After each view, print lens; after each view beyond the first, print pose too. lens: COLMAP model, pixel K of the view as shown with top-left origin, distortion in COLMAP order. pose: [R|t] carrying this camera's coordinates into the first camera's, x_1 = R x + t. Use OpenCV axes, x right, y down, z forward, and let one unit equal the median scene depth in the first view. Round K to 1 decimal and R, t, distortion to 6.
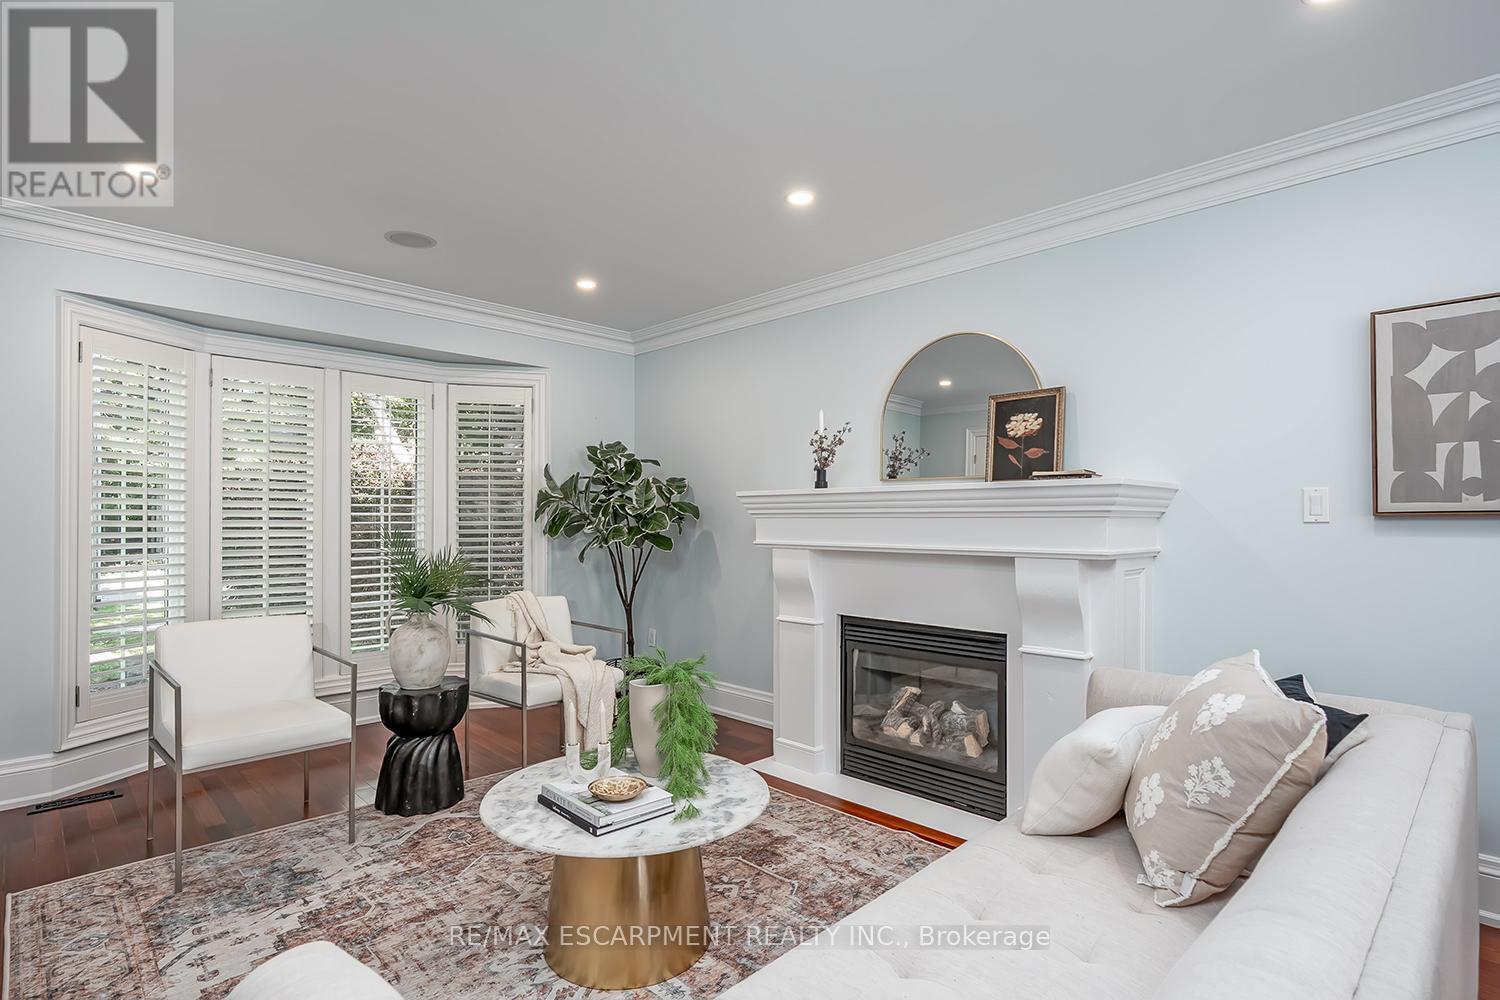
lens RADIAL K [[741.5, 0, 756.4], [0, 741.5, 513.8], [0, 0, 1]] dist [-0.005885, -0.001189]
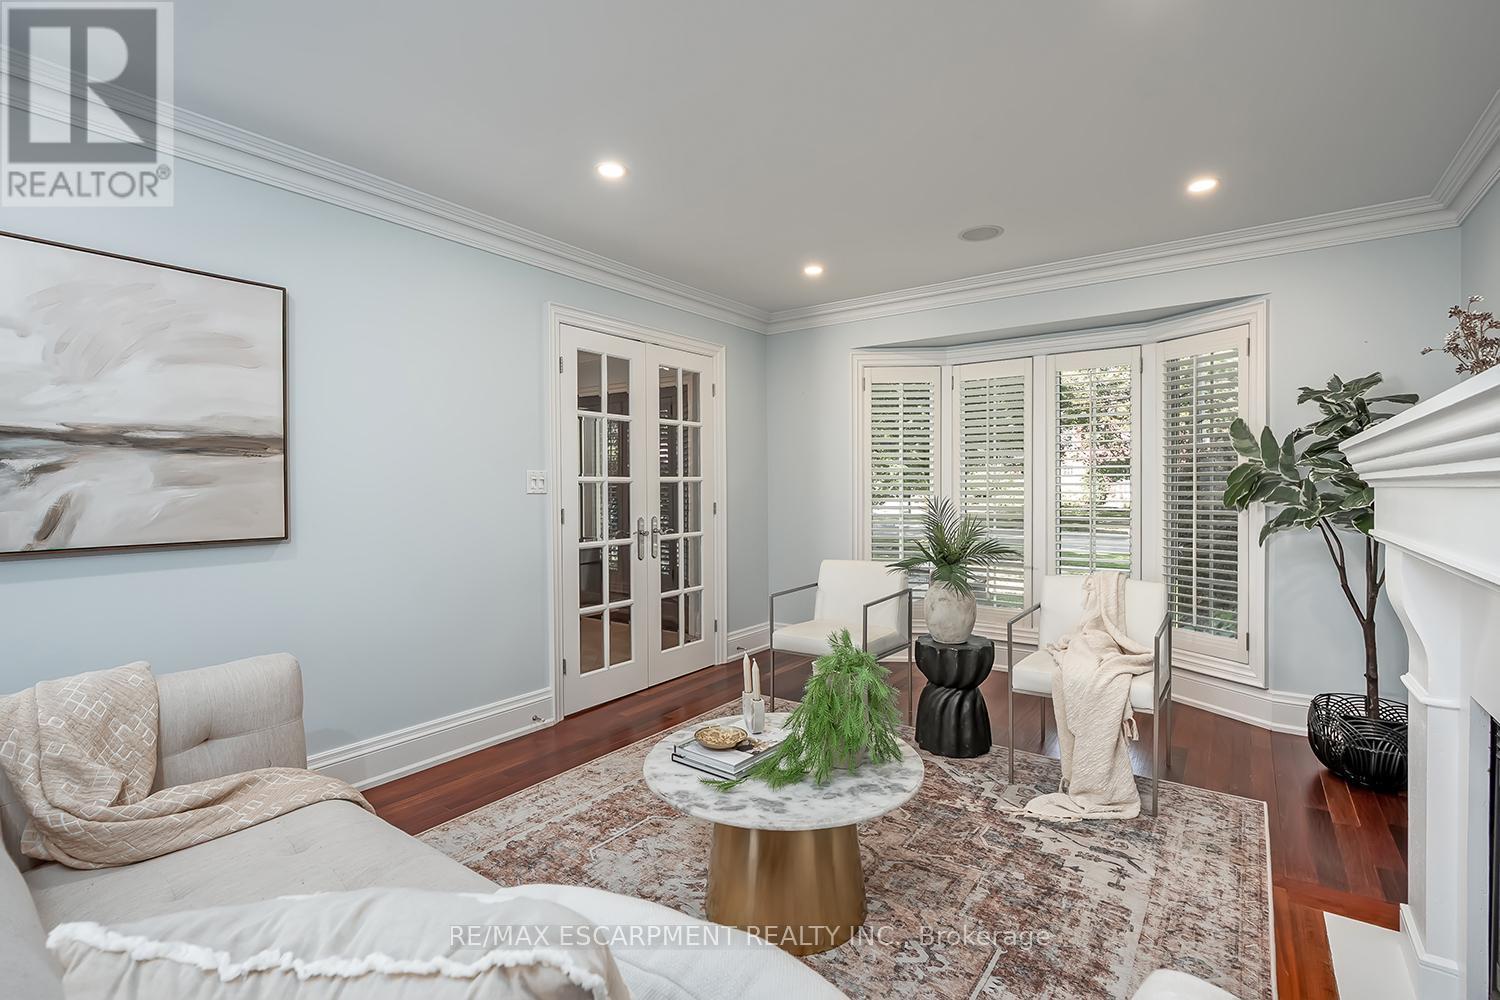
lens RADIAL K [[678.6, 0, 758.2], [0, 678.6, 490.1], [0, 0, 1]] dist [-0.005832, 0.000009]
pose [[0.171577, 0.004041, -0.985162, 0.505759], [0.007790, 0.999955, 0.005458, 0.000111], [0.985140, -0.008611, 0.171538, 0.552410]]
